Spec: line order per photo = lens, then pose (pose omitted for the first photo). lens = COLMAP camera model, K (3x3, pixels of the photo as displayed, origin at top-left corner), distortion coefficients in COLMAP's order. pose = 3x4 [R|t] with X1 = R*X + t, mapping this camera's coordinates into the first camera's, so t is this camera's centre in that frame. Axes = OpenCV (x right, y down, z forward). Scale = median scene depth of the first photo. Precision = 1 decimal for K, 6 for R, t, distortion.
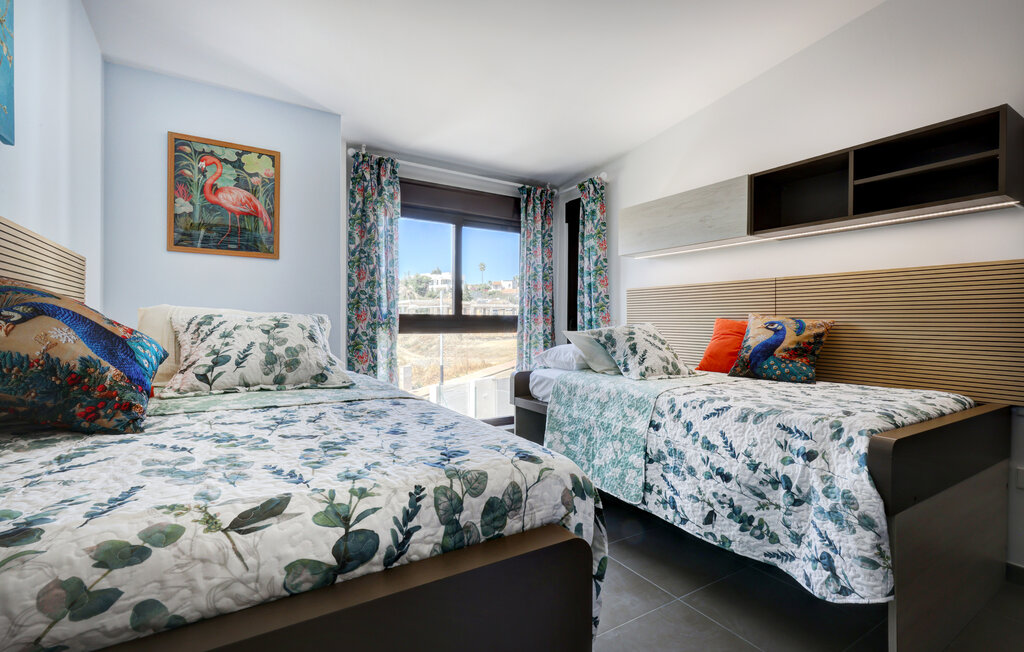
lens RADIAL K [[465.7, 0, 514.0], [0, 465.7, 319.4], [0, 0, 1]] dist [-0.001957, -0.000292]
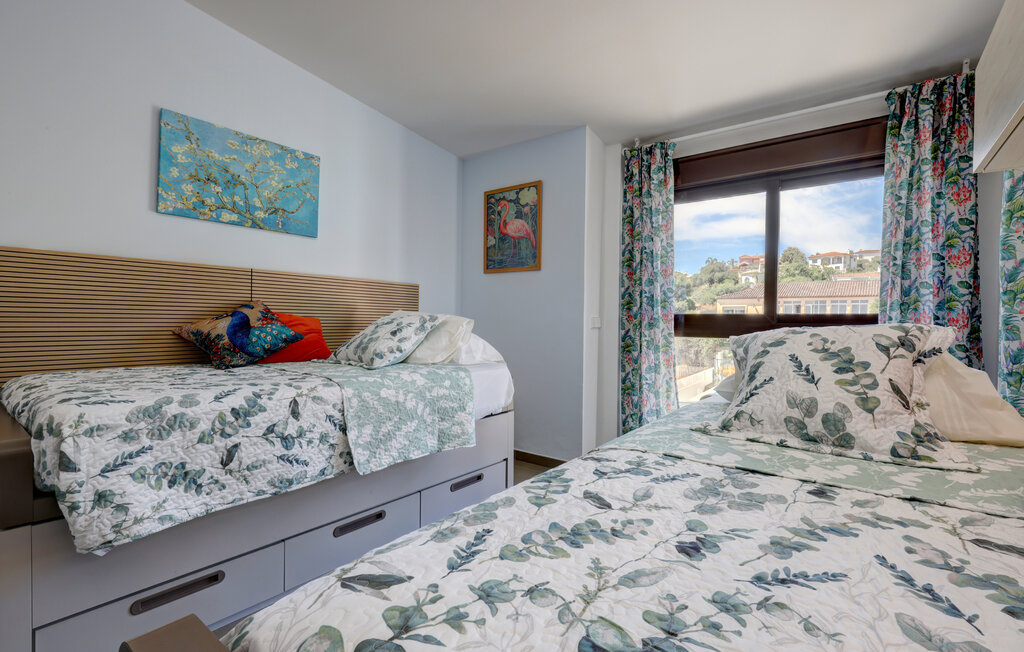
lens RADIAL K [[465.7, 0, 514.0], [0, 465.7, 319.4], [0, 0, 1]] dist [-0.001957, -0.000292]
pose [[0.342232, -0.005702, -0.939598, 0.485554], [-0.003132, 0.999969, -0.007210, 0.005322], [0.939610, 0.005410, 0.342204, 0.430851]]
